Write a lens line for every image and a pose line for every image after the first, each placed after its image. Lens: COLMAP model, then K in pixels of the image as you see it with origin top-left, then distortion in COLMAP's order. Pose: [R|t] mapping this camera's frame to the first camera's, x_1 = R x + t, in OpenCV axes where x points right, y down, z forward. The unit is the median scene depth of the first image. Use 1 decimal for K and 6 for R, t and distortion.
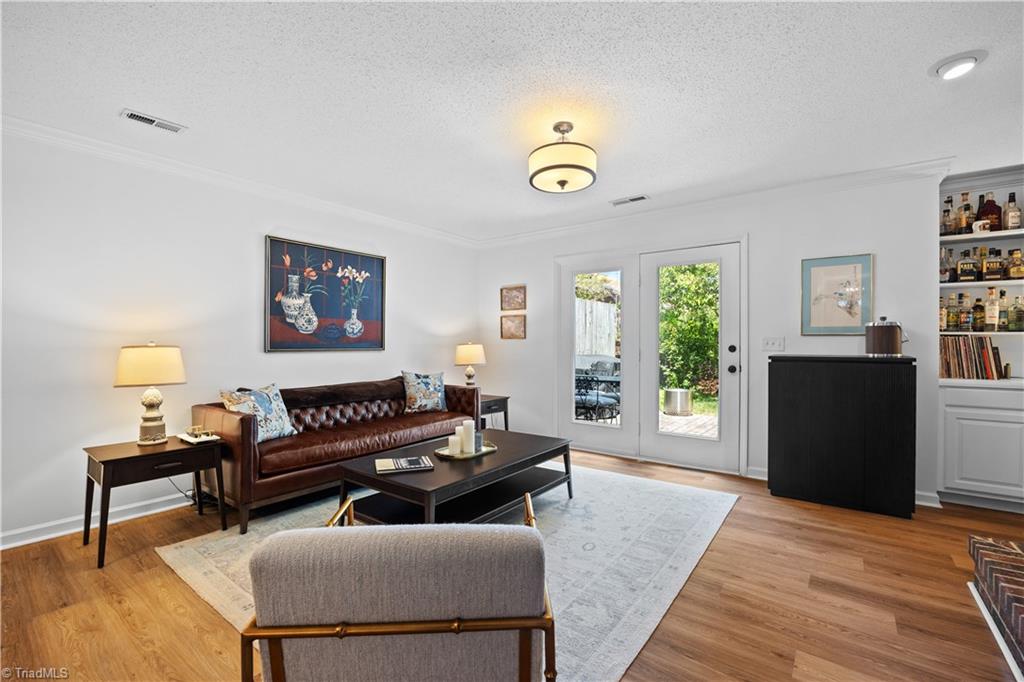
lens RADIAL K [[459.2, 0, 507.9], [0, 459.2, 341.3], [0, 0, 1]] dist [-0.012551, 0.000599]
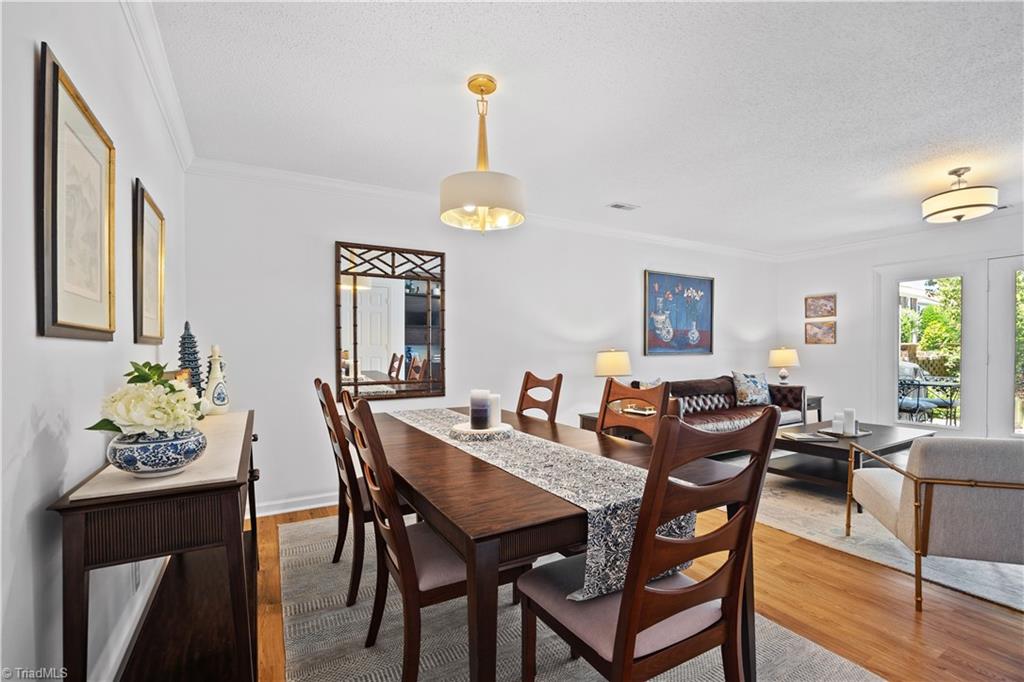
lens RADIAL K [[459.2, 0, 511.0], [0, 459.2, 354.4], [0, 0, 1]] dist [-0.012551, 0.000599]
pose [[0.921088, -0.000414, -0.389353, -0.335026], [0.006410, 0.999880, 0.014100, -0.000860], [0.389301, -0.015483, 0.920981, -0.386087]]
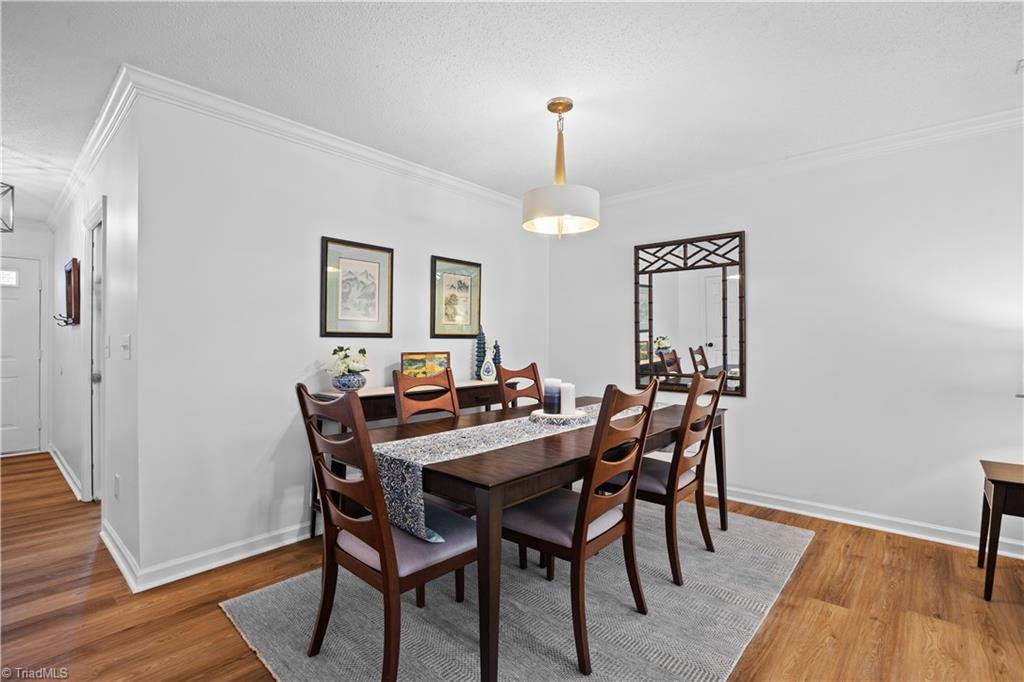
lens RADIAL K [[475.8, 0, 510.6], [0, 475.8, 341.9], [0, 0, 1]] dist [-0.001055, 0.000378]
pose [[-0.062632, 0.000274, -0.998037, 0.025185], [0.001642, 0.999999, 0.000172, -0.000270], [0.998035, -0.001628, -0.062632, 0.047891]]
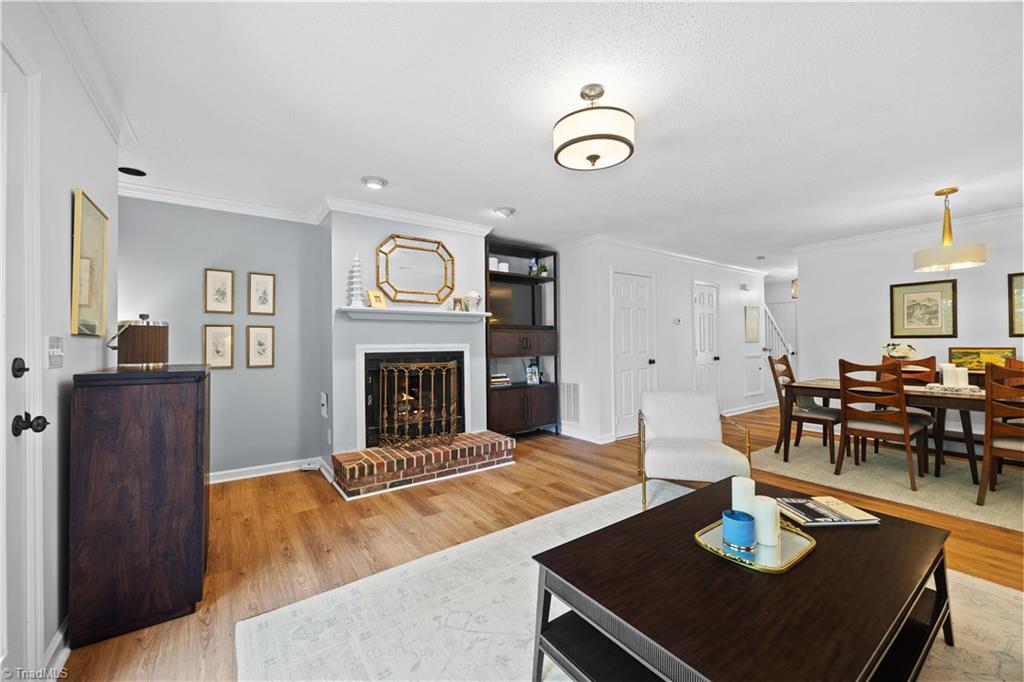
lens RADIAL K [[405.3, 0, 515.3], [0, 405.3, 341.4], [0, 0, 1]] dist [0.000865, 0.000054]
pose [[-0.960737, 0.011967, 0.277204, 0.038073], [0.009274, 0.999896, -0.011027, 0.003121], [-0.277307, -0.008023, -0.960748, 1.280924]]
